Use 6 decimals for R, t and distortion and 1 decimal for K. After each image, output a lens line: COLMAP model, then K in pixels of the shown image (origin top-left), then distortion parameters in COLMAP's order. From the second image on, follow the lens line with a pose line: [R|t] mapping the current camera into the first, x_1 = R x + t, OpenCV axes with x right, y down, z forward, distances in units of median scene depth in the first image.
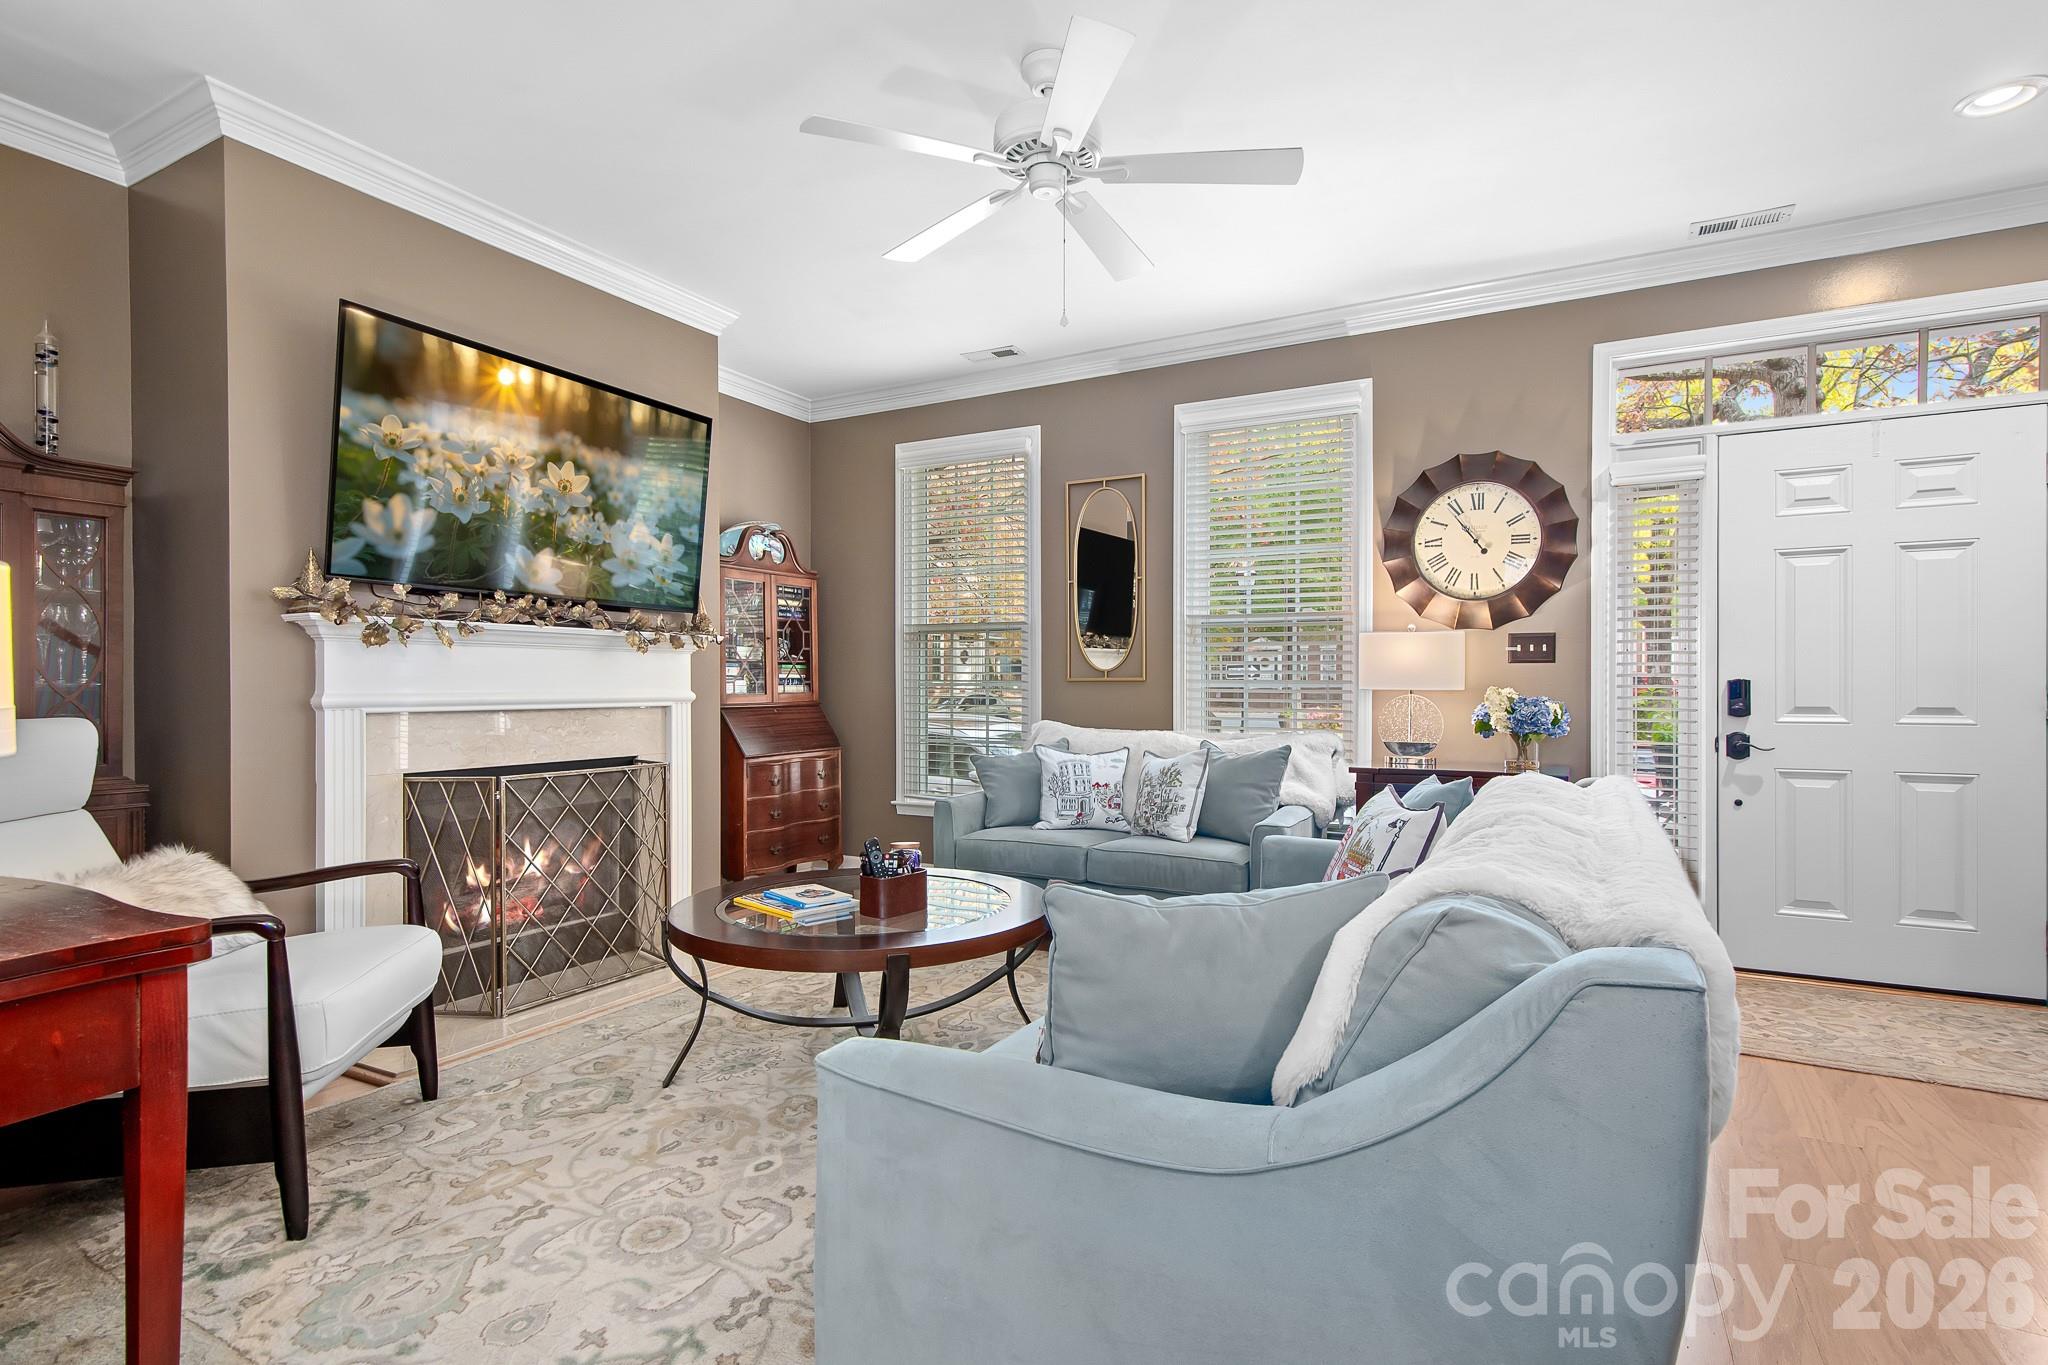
lens RADIAL K [[985.3, 0, 1019.2], [0, 985.3, 666.2], [0, 0, 1]] dist [0.013676, -0.000536]
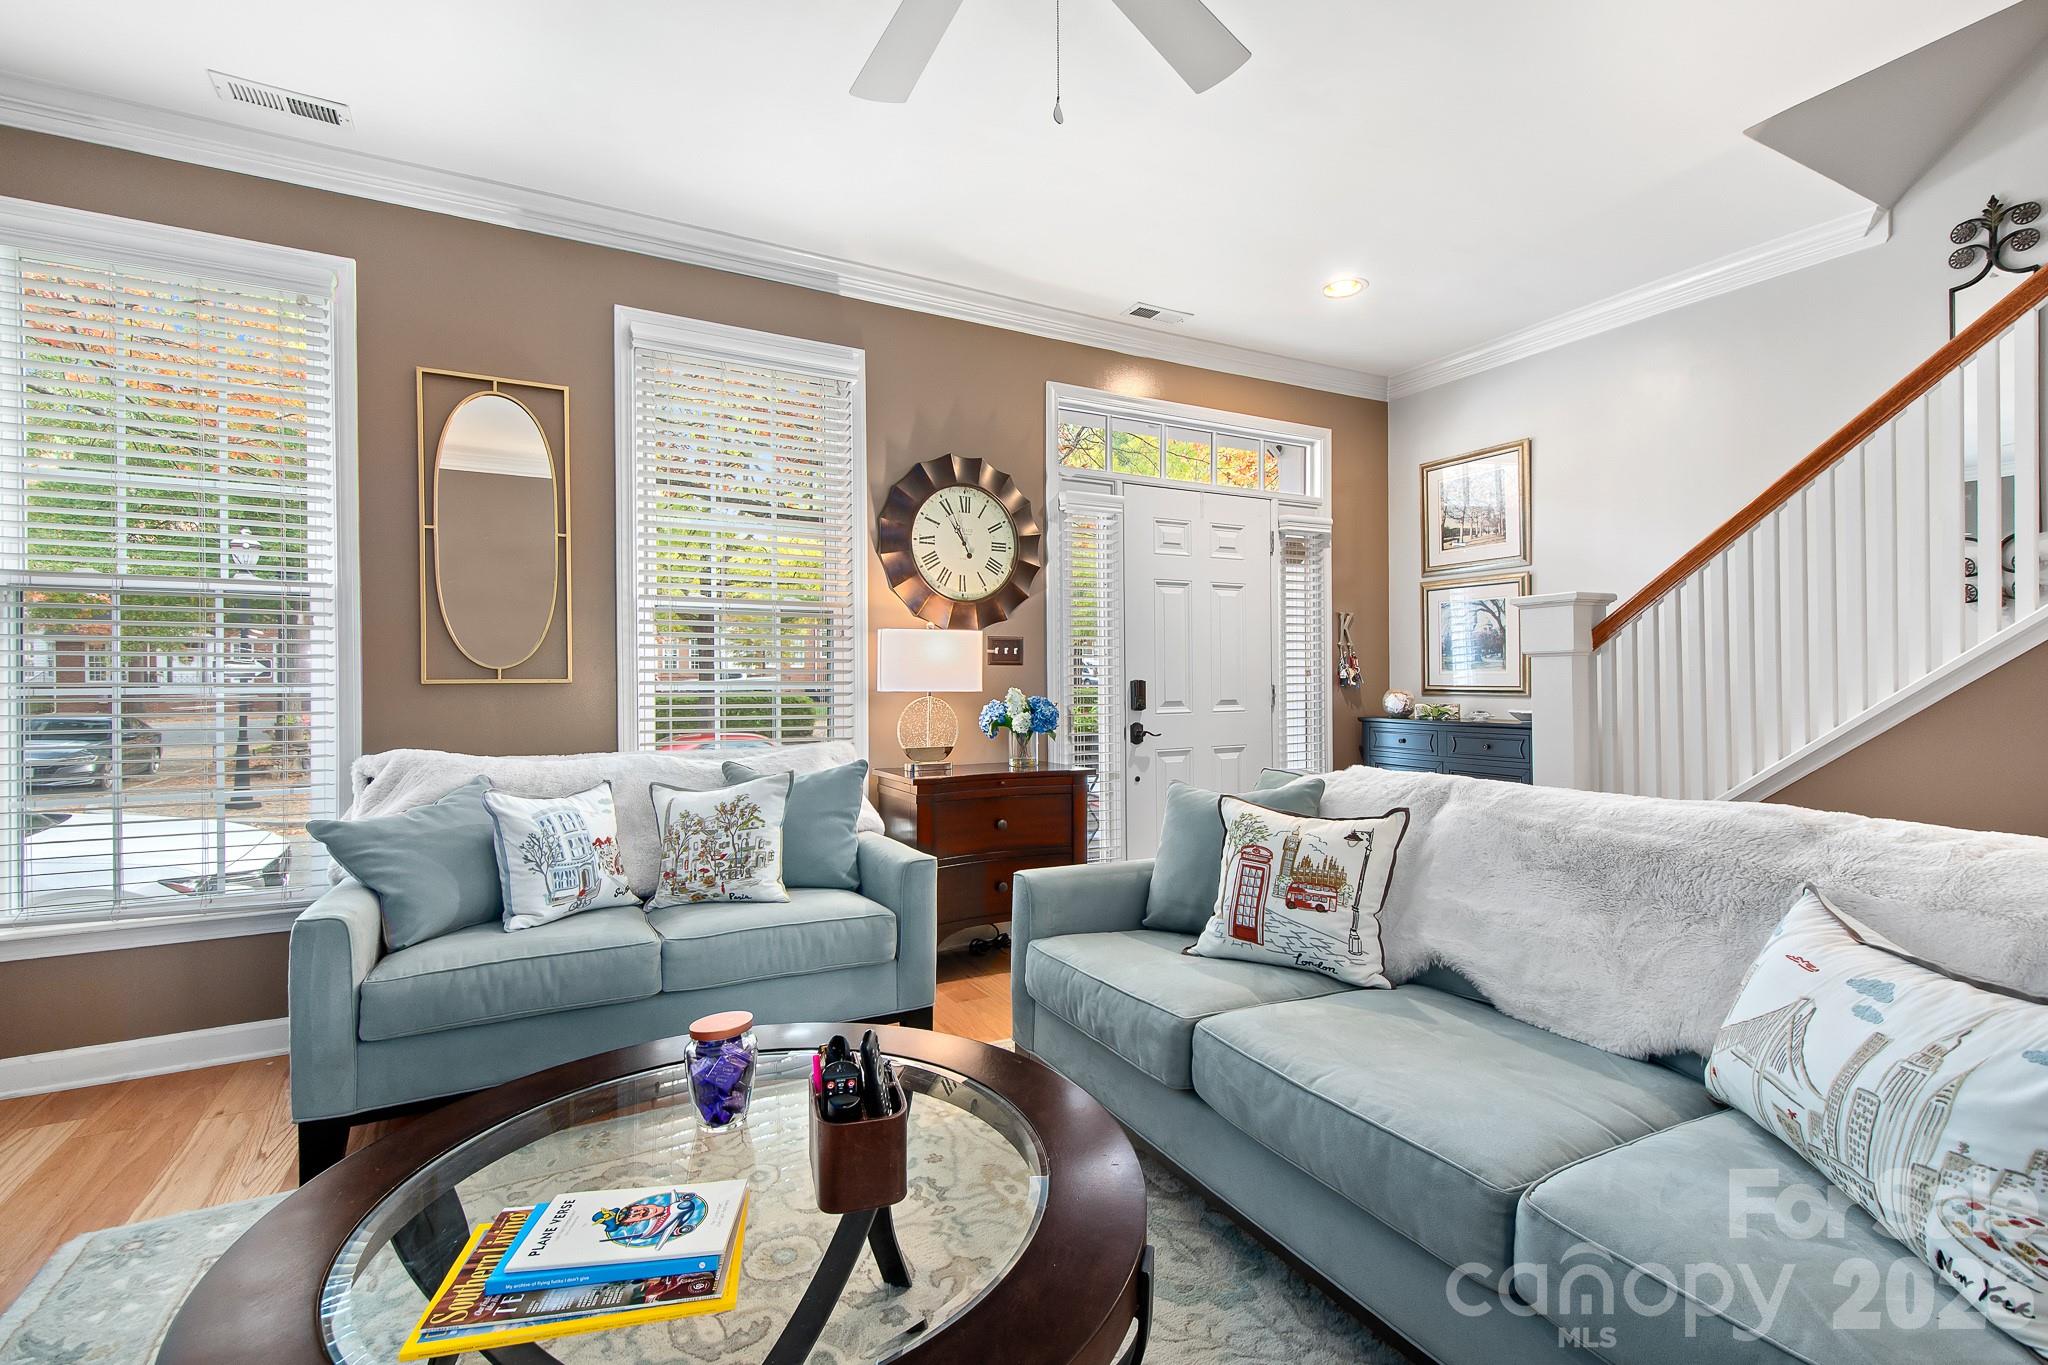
lens RADIAL K [[918.0, 0, 1020.2], [0, 918.0, 673.3], [0, 0, 1]] dist [0.017909, -0.003484]
pose [[0.551011, 0.004447, 0.834486, -0.291733], [-0.009450, 0.999955, 0.000911, 0.004433], [-0.834444, -0.008388, 0.551029, 0.441642]]
